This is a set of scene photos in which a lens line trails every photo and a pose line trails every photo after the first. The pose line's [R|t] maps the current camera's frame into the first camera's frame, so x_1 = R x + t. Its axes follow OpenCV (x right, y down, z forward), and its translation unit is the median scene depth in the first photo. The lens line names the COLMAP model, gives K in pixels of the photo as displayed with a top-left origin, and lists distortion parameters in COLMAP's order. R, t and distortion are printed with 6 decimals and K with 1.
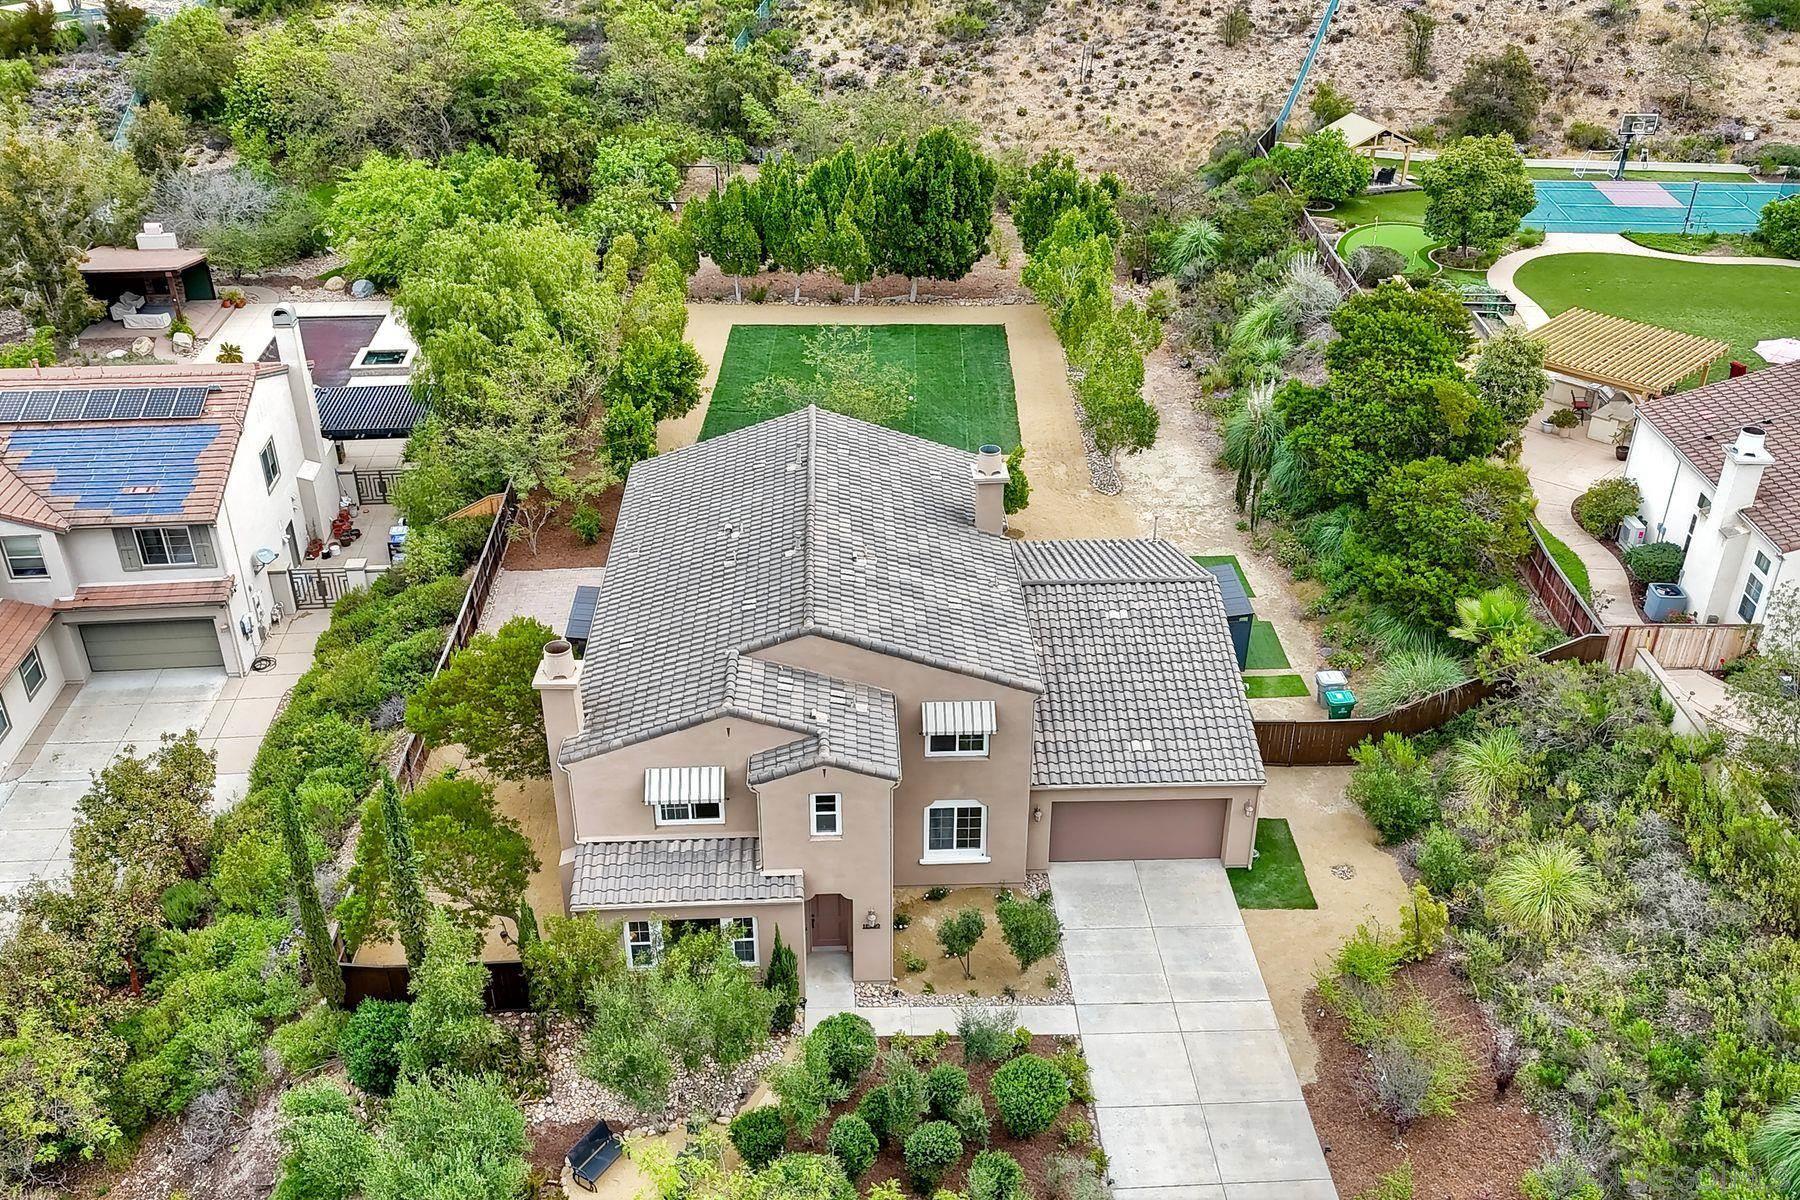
lens RADIAL K [[1581.1, 0, 915.6], [0, 1581.1, 597.0], [0, 0, 1]] dist [0.085540, -0.110356]
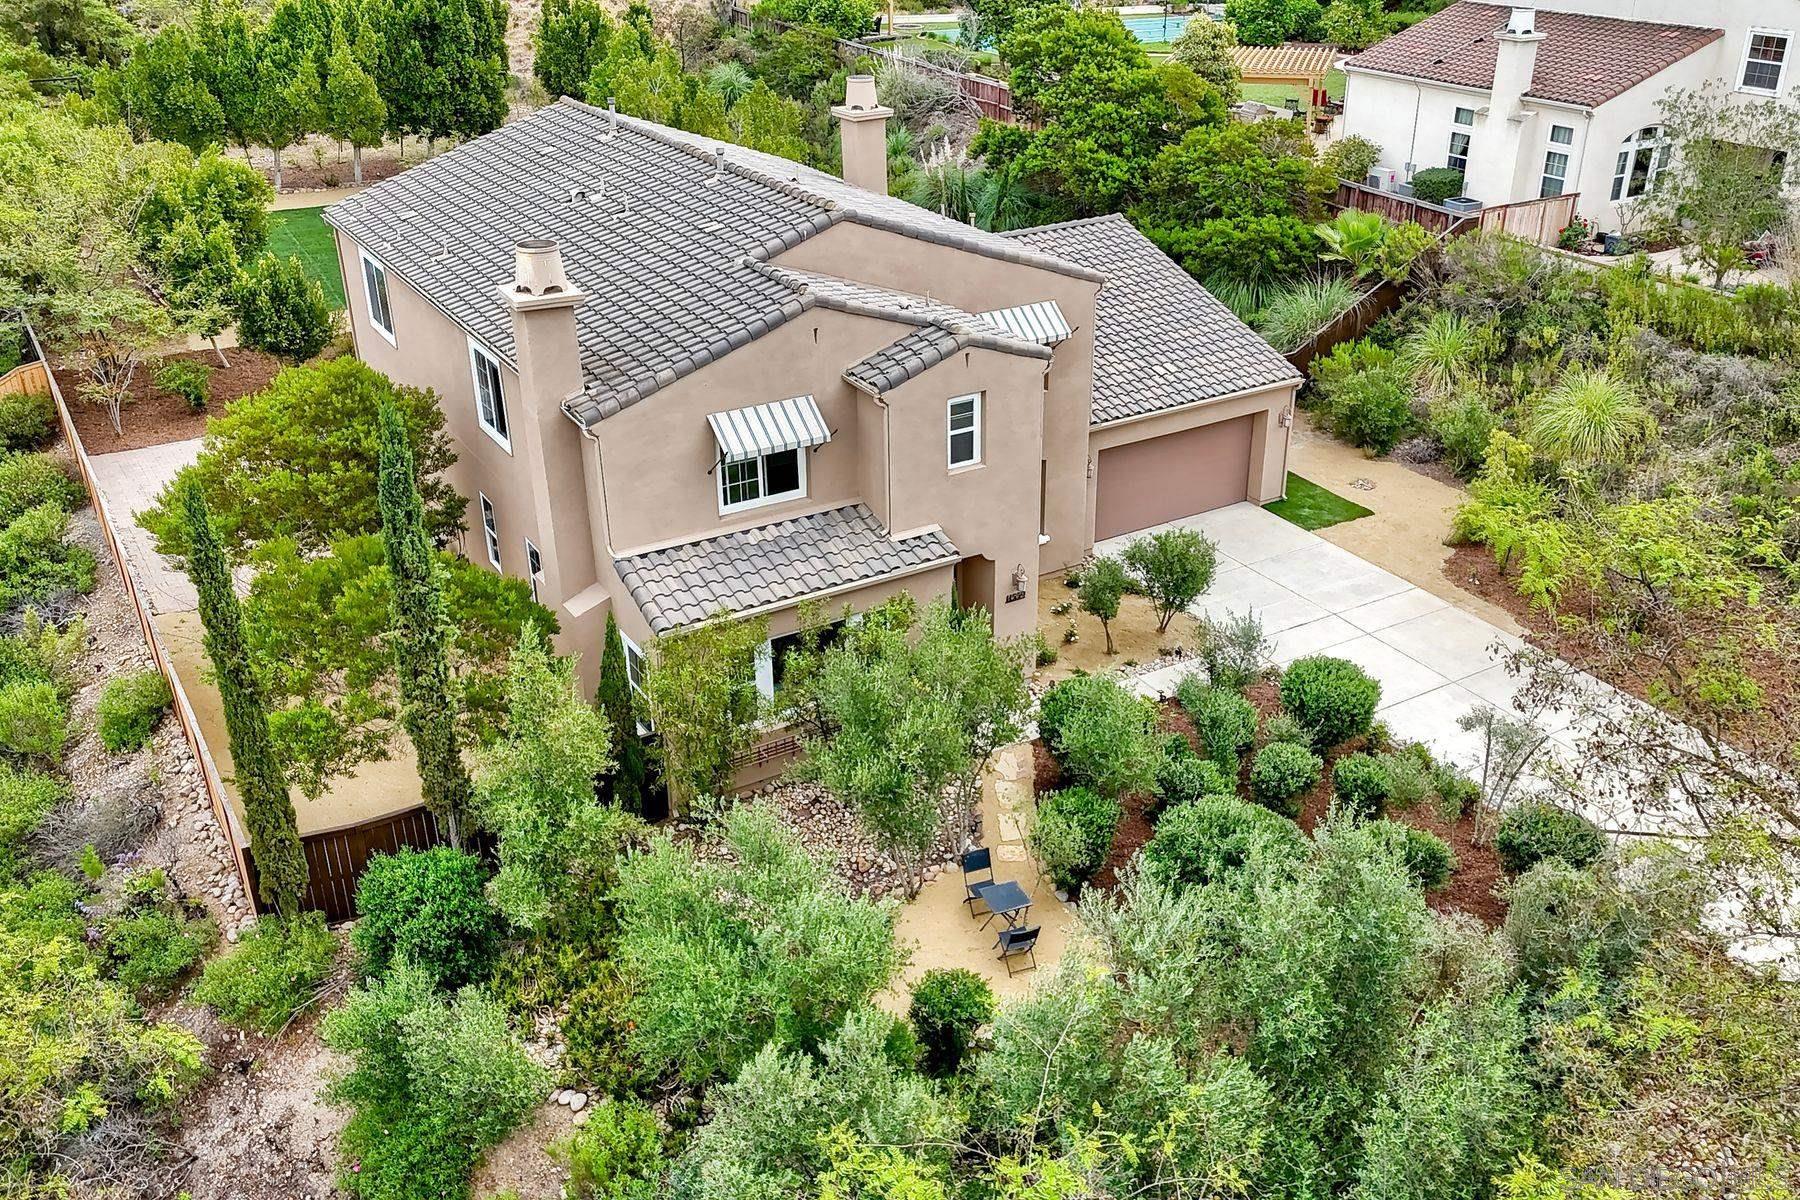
lens RADIAL K [[1532.3, 0, 936.8], [0, 1532.3, 592.8], [0, 0, 1]] dist [0.110665, -0.094783]
pose [[0.870786, -0.216238, 0.441556, -0.150200], [0.245000, 0.969487, -0.008386, 0.081318], [-0.426270, 0.115484, 0.897194, 0.151444]]
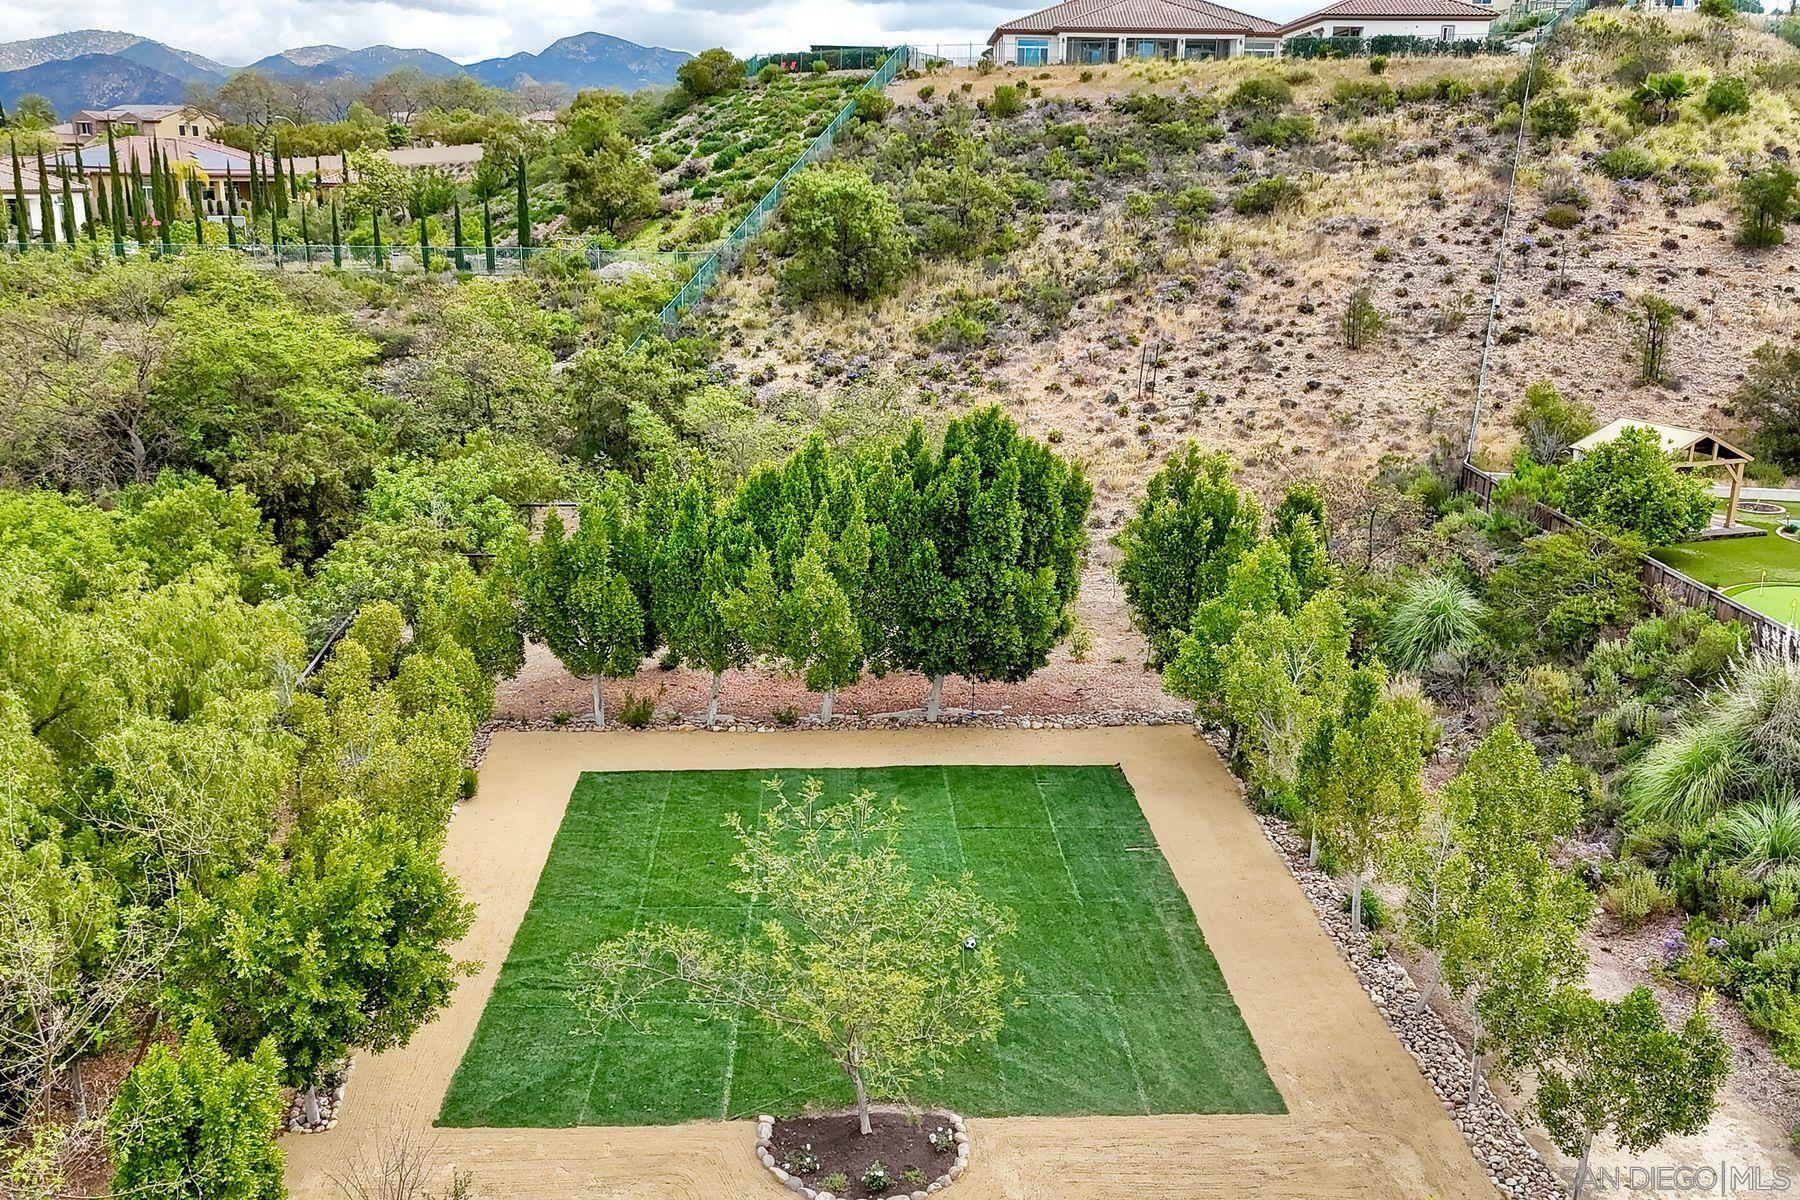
lens RADIAL K [[1552.3, 0, 940.8], [0, 1552.3, 599.0], [0, 0, 1]] dist [0.170281, -0.411009]
pose [[0.997102, -0.002463, 0.076041, -0.032237], [0.021453, 0.968019, -0.249957, -0.080272], [-0.072993, 0.250864, 0.965266, 0.407533]]
